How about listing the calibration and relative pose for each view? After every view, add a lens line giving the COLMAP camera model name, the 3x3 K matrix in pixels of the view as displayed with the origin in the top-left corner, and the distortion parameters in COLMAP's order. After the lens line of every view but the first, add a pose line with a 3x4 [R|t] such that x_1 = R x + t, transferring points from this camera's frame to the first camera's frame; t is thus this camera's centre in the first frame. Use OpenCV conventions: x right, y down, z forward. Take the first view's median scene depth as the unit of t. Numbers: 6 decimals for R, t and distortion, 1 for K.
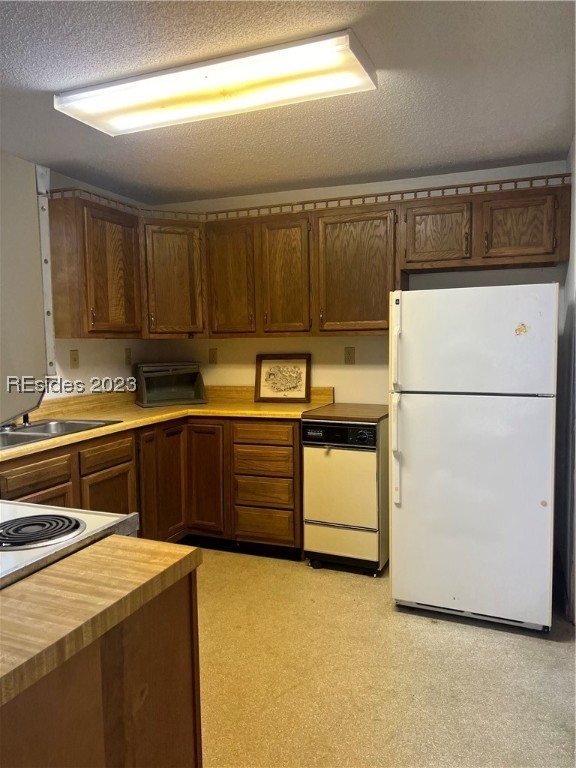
lens RADIAL K [[593.1, 0, 288.0], [0, 593.1, 384.0], [0, 0, 1]] dist [0.041384, 0.000203]
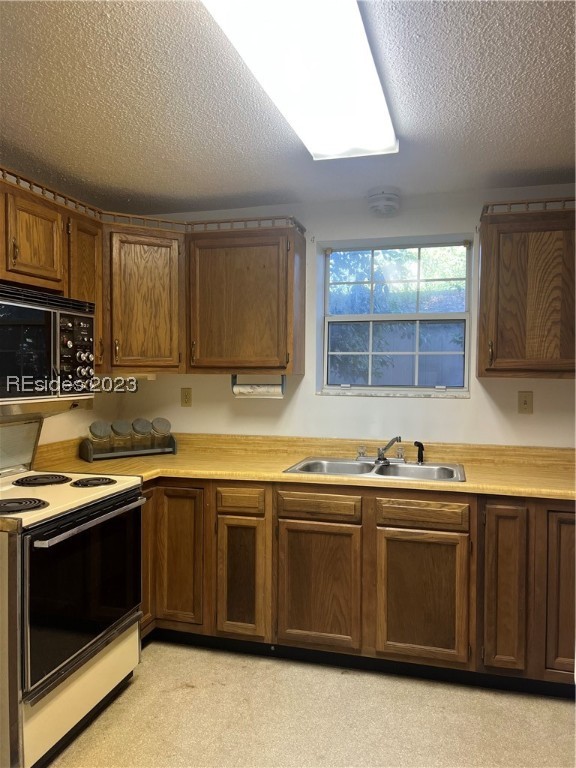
lens RADIAL K [[593.1, 0, 288.0], [0, 593.1, 384.0], [0, 0, 1]] dist [0.041384, 0.000203]
pose [[0.146830, 0.042065, -0.988267, 0.571002], [-0.107002, 0.993908, 0.026407, -0.075935], [0.983357, 0.101869, 0.150436, 0.765889]]
